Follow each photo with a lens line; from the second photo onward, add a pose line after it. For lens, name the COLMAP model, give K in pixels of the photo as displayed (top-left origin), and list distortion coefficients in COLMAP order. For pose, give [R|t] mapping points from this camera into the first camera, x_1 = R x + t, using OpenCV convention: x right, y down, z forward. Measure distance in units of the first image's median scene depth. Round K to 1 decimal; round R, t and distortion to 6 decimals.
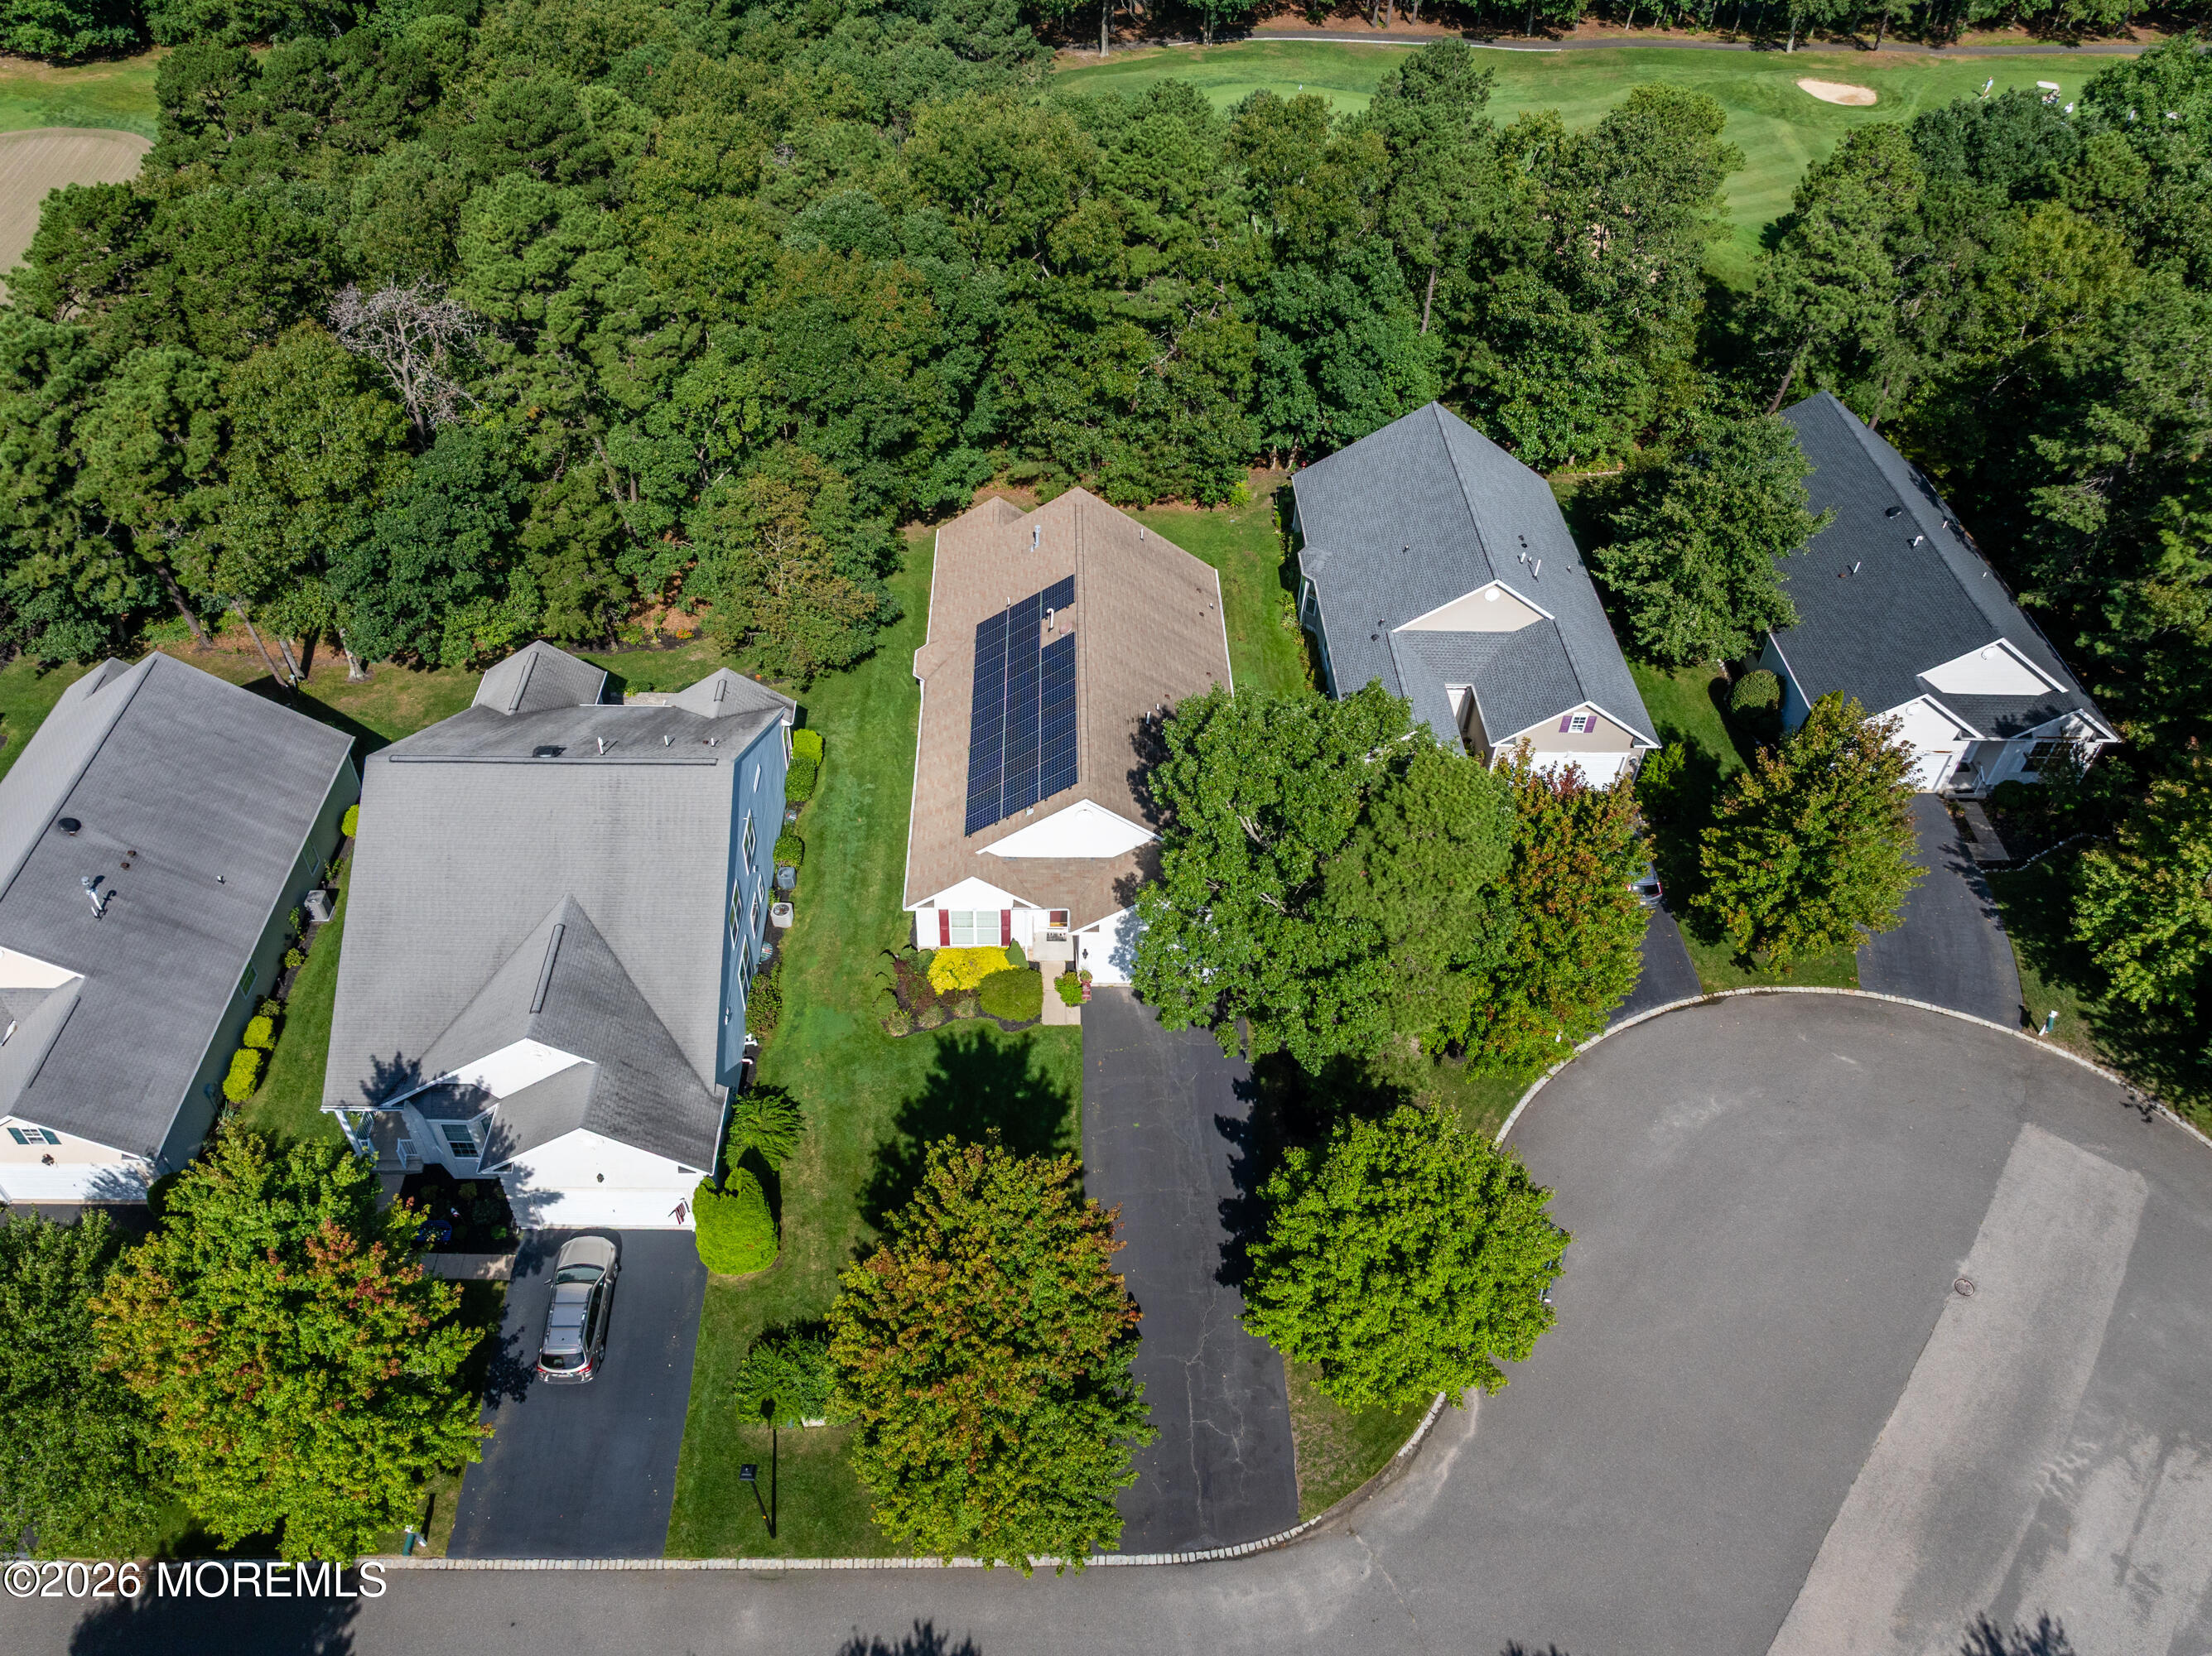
lens RADIAL K [[1613.2, 0, 1100.7], [0, 1613.2, 808.8], [0, 0, 1]] dist [-0.040186, 0.007181]
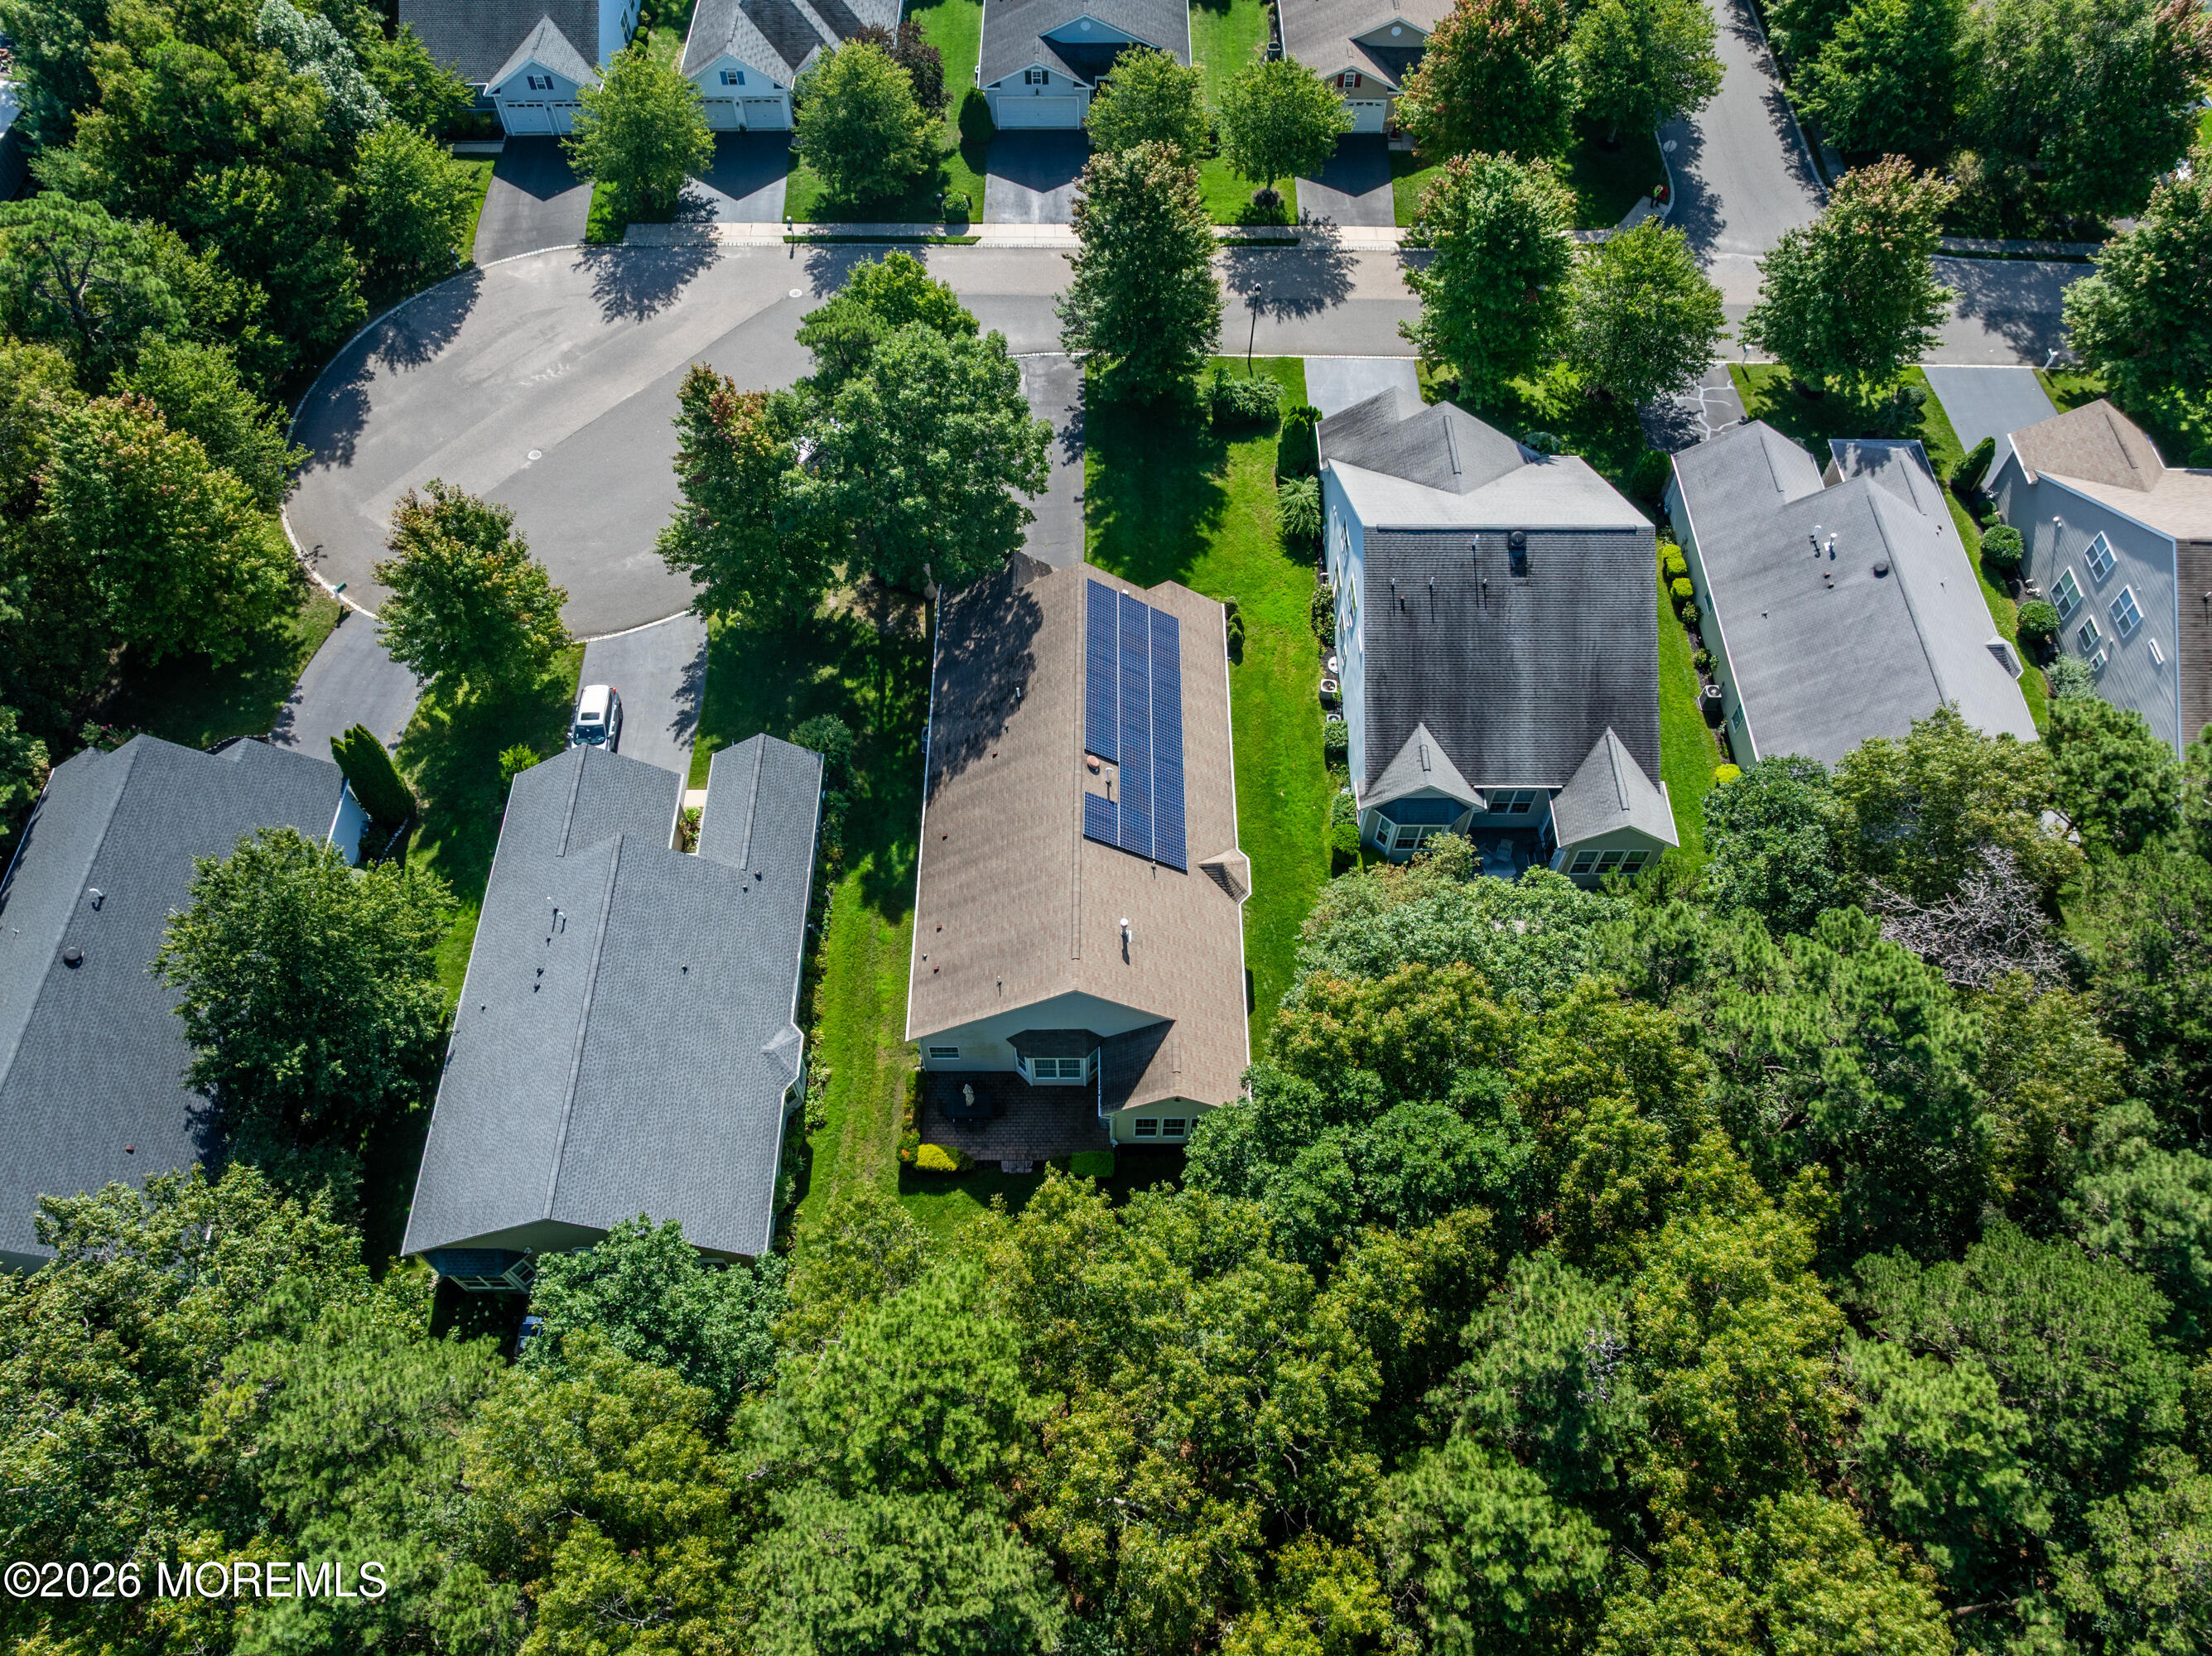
lens RADIAL K [[1544.9, 0, 1096.0], [0, 1544.9, 827.2], [0, 0, 1]] dist [-0.034161, -0.002005]
pose [[-0.998950, -0.042647, -0.016743, -0.009349], [-0.008600, -0.184406, 0.982813, -1.139803], [-0.045001, 0.981925, 0.183845, 0.935057]]
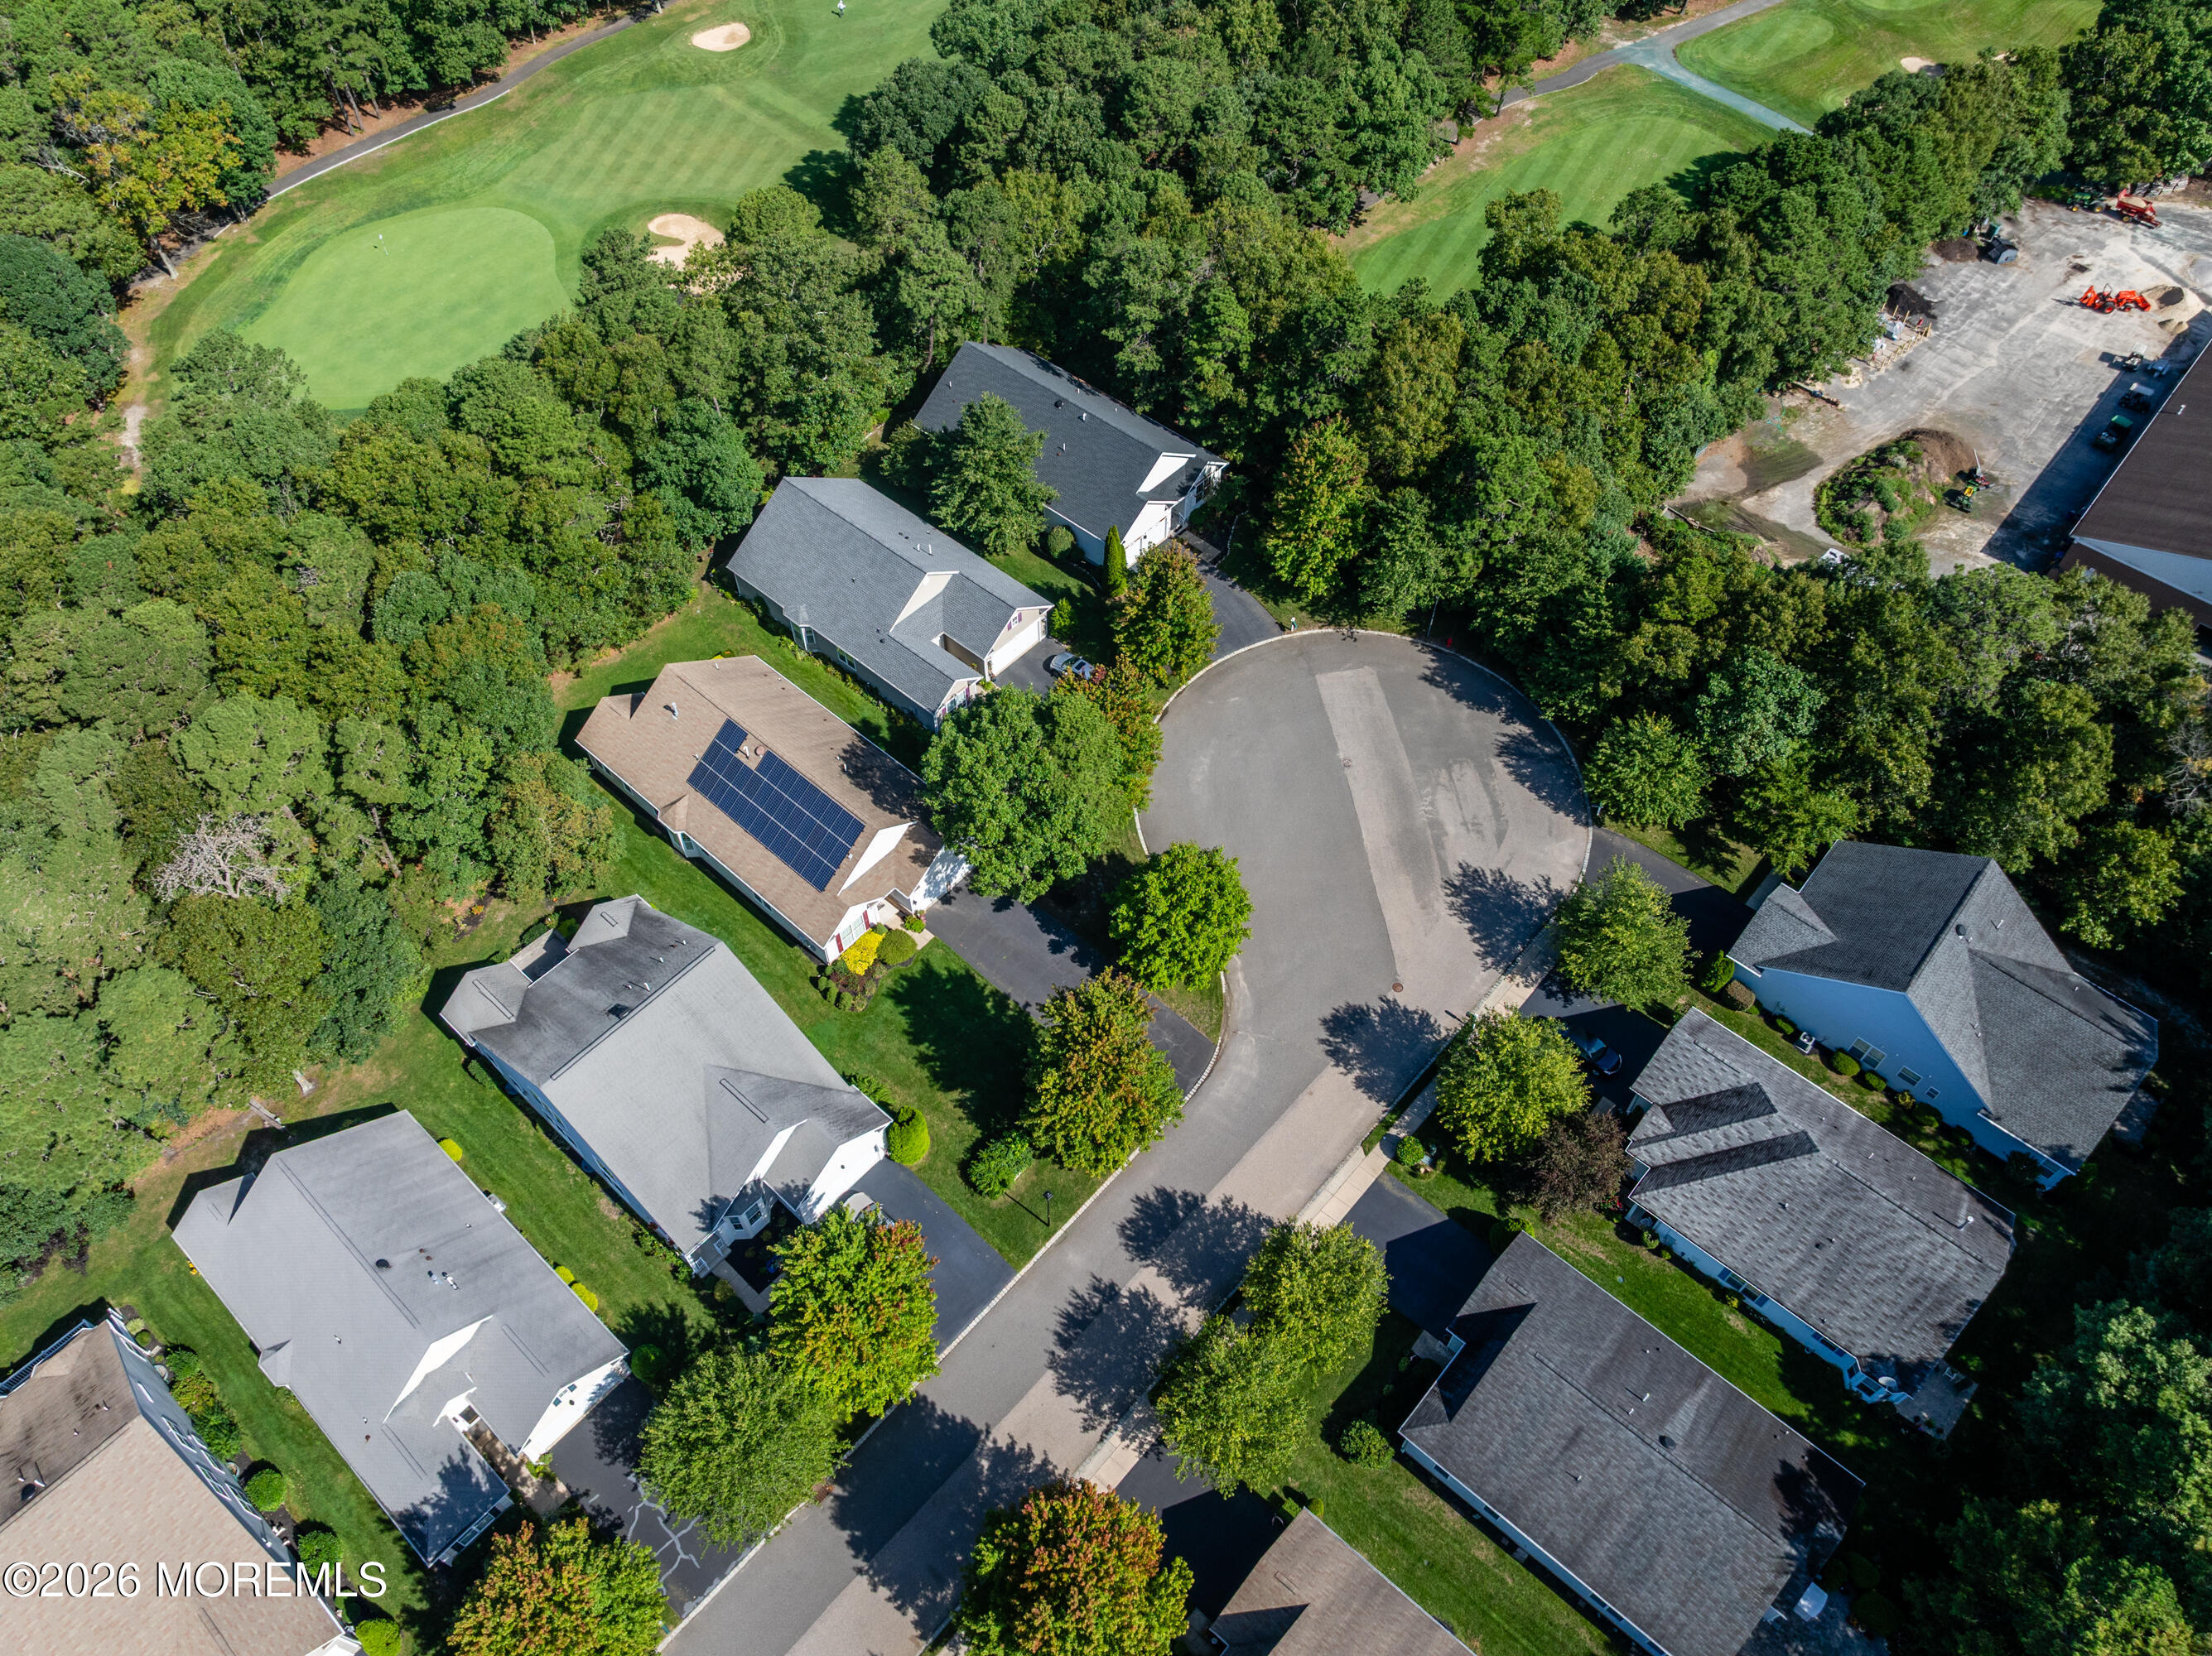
lens RADIAL K [[1559.1, 0, 1101.6], [0, 1559.1, 821.1], [0, 0, 1]] dist [-0.032395, -0.001455]
pose [[0.685611, -0.600596, 0.411365, -0.498563], [0.517247, 0.799545, 0.305260, -0.378852], [-0.512242, 0.003488, 0.858834, -0.521964]]
